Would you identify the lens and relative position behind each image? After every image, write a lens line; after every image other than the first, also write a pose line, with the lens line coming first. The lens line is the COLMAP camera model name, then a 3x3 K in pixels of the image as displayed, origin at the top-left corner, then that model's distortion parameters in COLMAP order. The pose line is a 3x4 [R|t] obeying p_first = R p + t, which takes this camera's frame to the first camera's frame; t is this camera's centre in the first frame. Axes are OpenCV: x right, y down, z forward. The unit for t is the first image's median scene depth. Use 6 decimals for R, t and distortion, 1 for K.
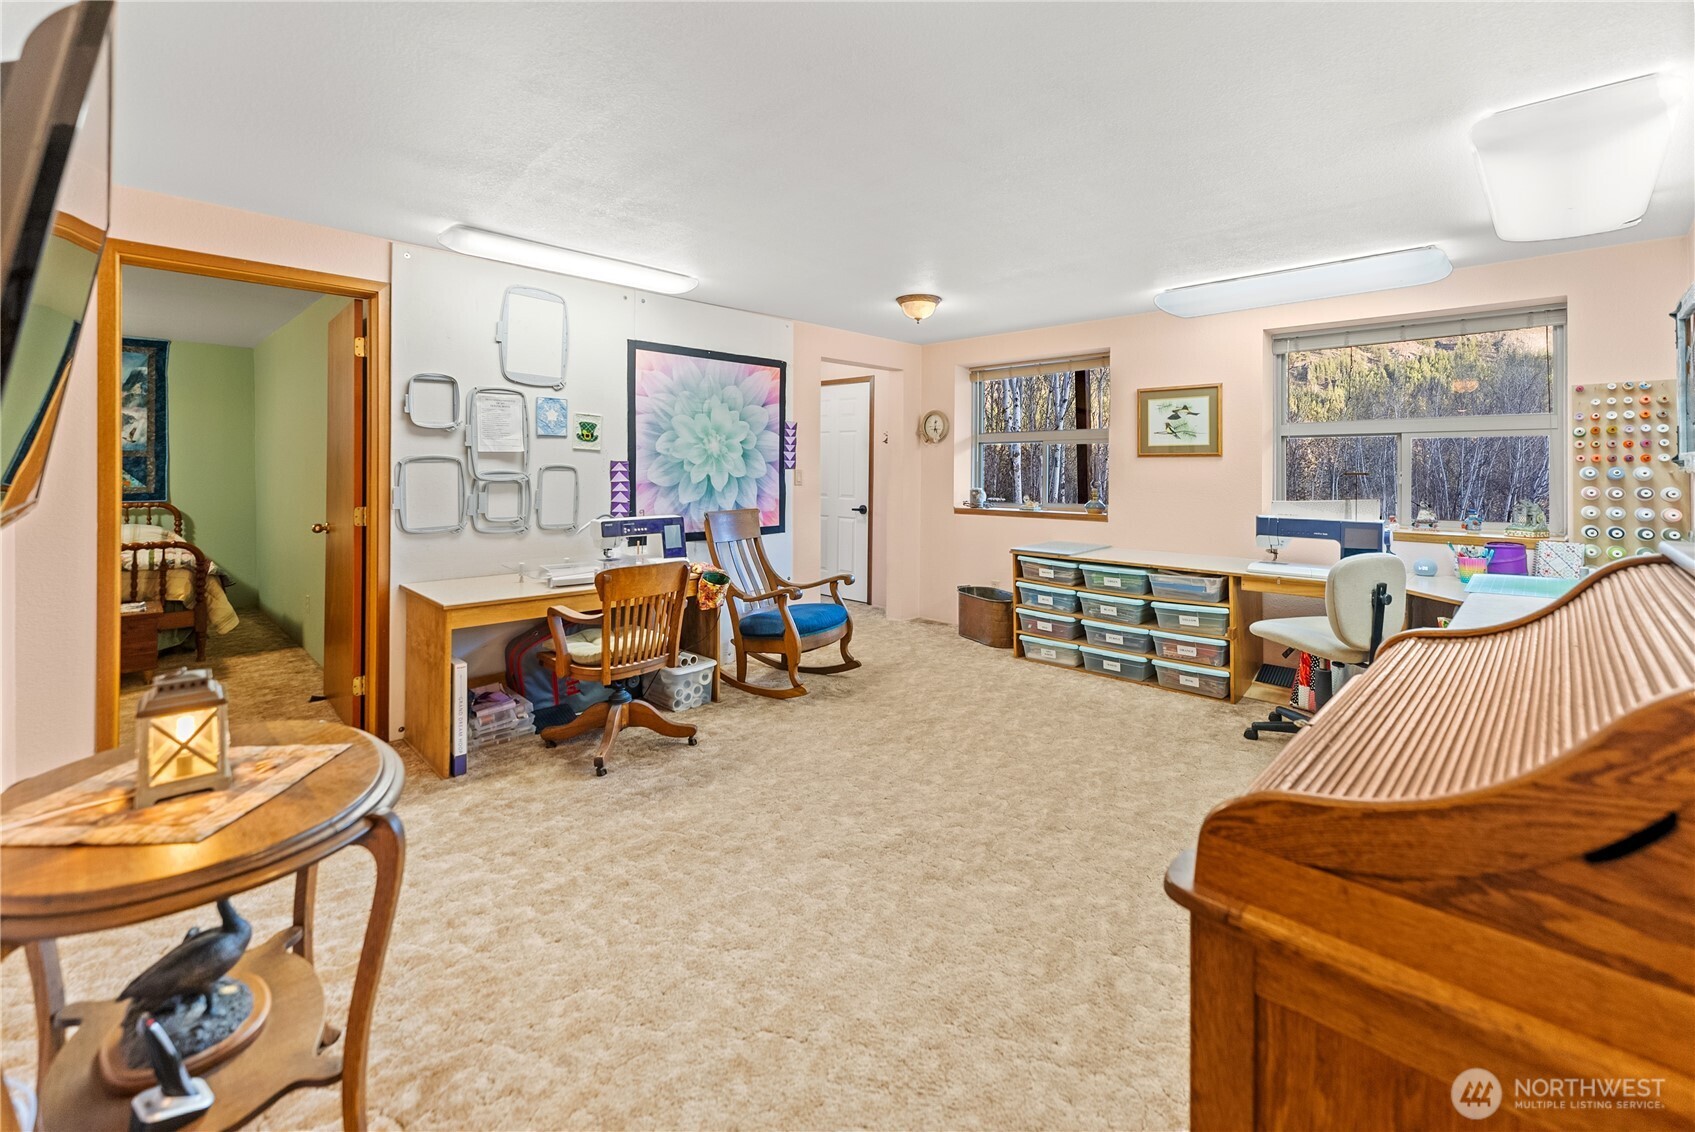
lens RADIAL K [[719.4, 0, 846.2], [0, 719.4, 456.9], [0, 0, 1]] dist [-0.000284, -0.000039]
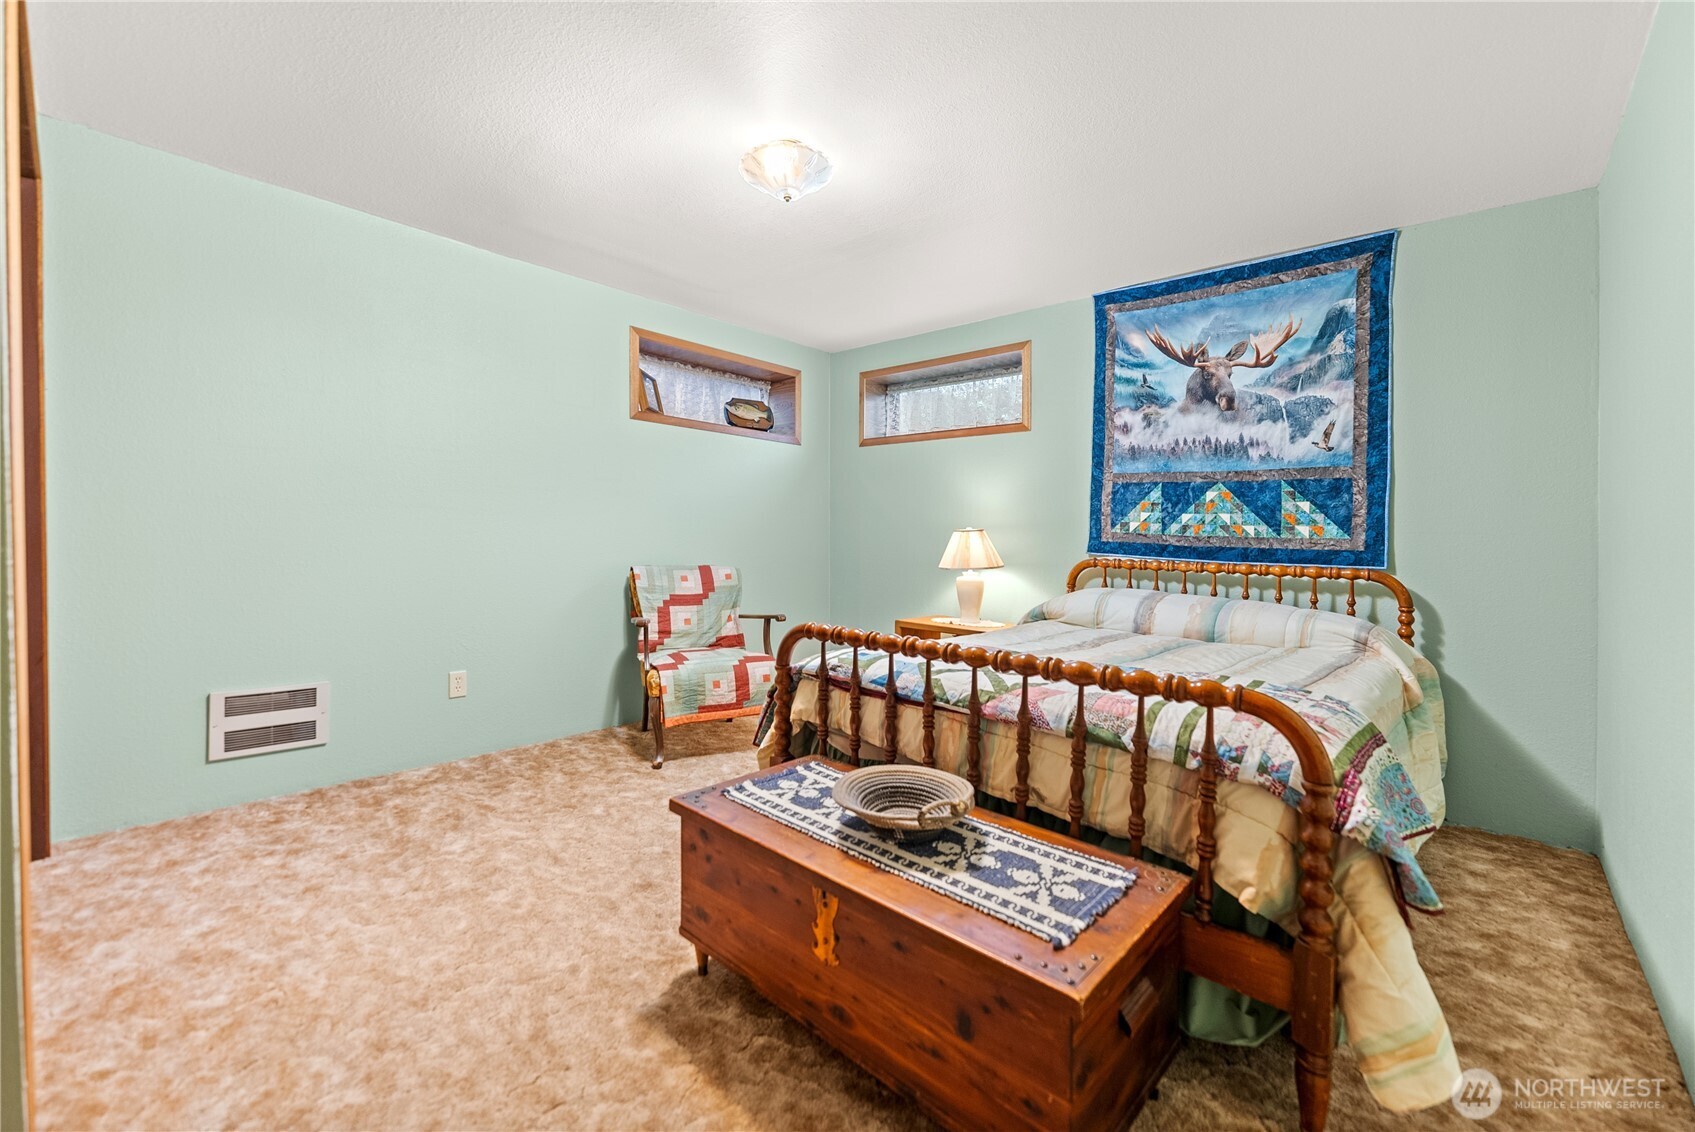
lens RADIAL K [[707.2, 0, 848.9], [0, 707.2, 545.4], [0, 0, 1]] dist [0.000551, 0.000133]
pose [[0.043228, 0.005716, -0.999049, -0.502515], [-0.004445, 0.999975, 0.005529, 0.045467], [0.999055, 0.004202, 0.043252, 0.635329]]
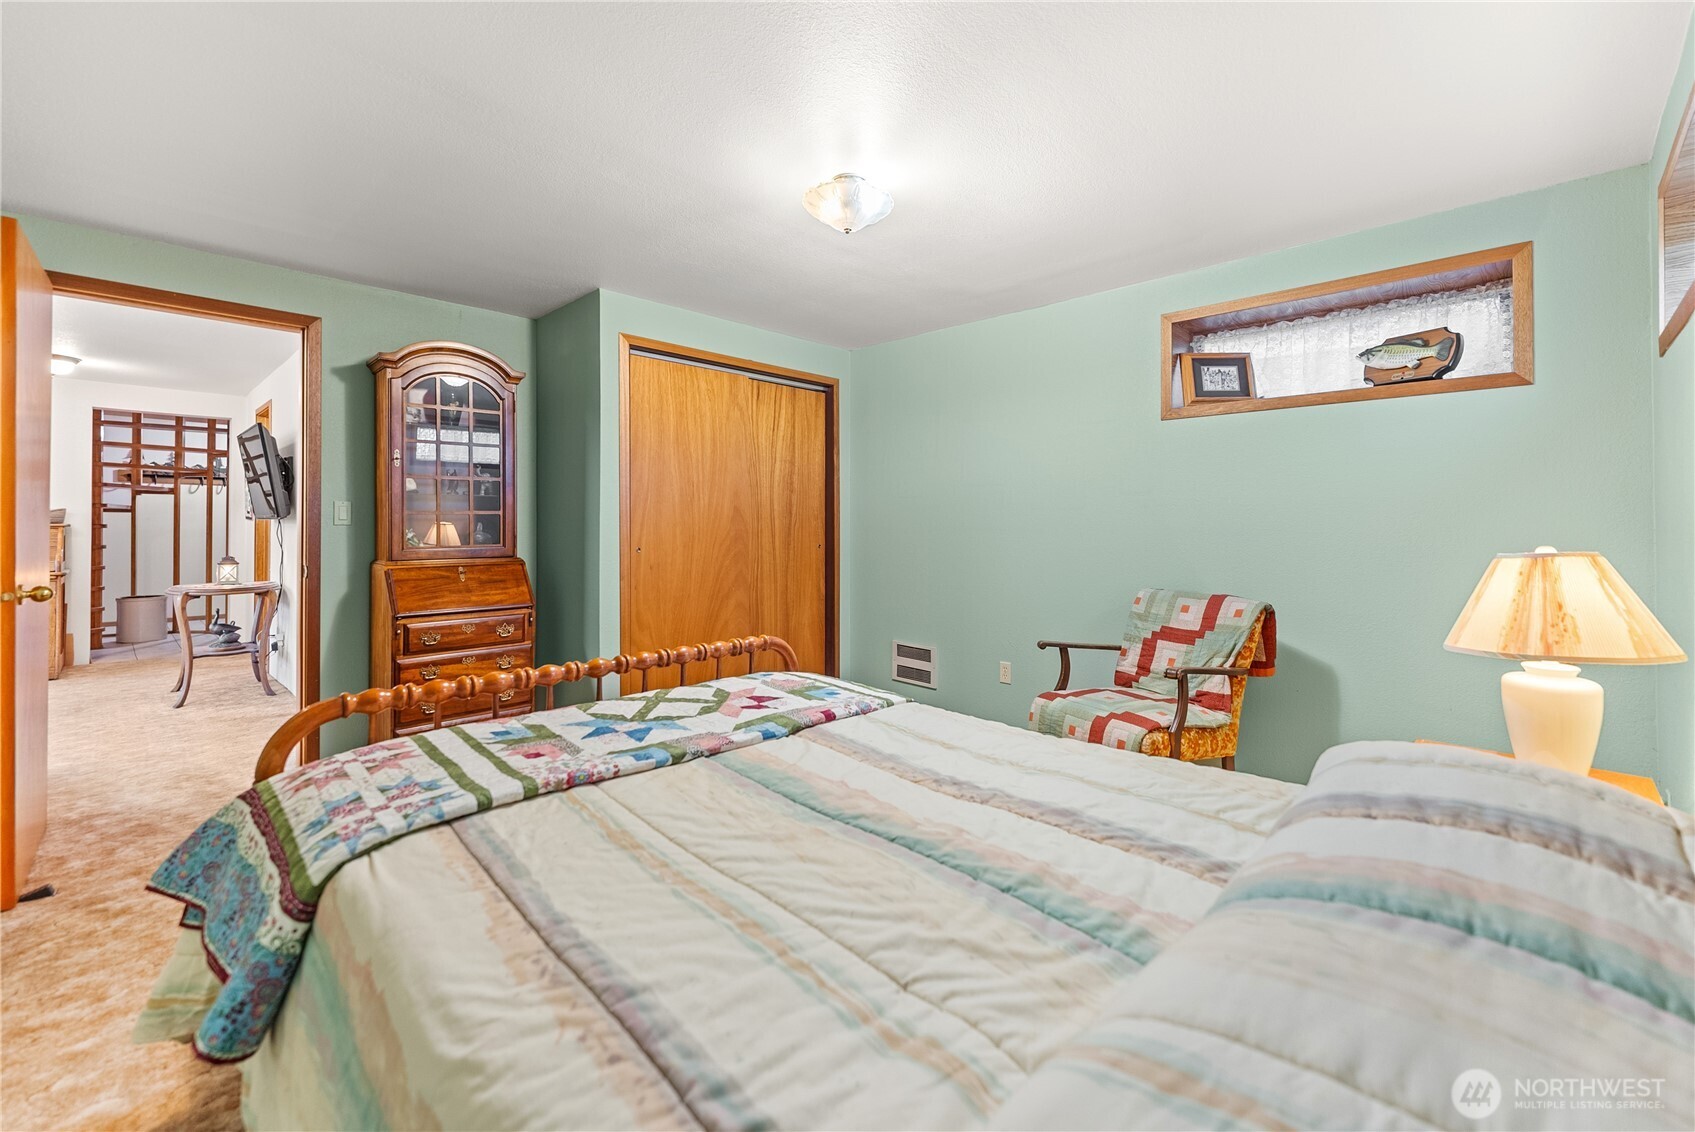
lens RADIAL K [[707.2, 0, 848.9], [0, 707.2, 545.4], [0, 0, 1]] dist [0.000551, 0.000133]
pose [[-0.999940, -0.005741, -0.009337, -0.936202], [-0.005860, 0.999901, 0.012757, 0.026827], [0.009263, 0.012811, -0.999875, 1.060679]]
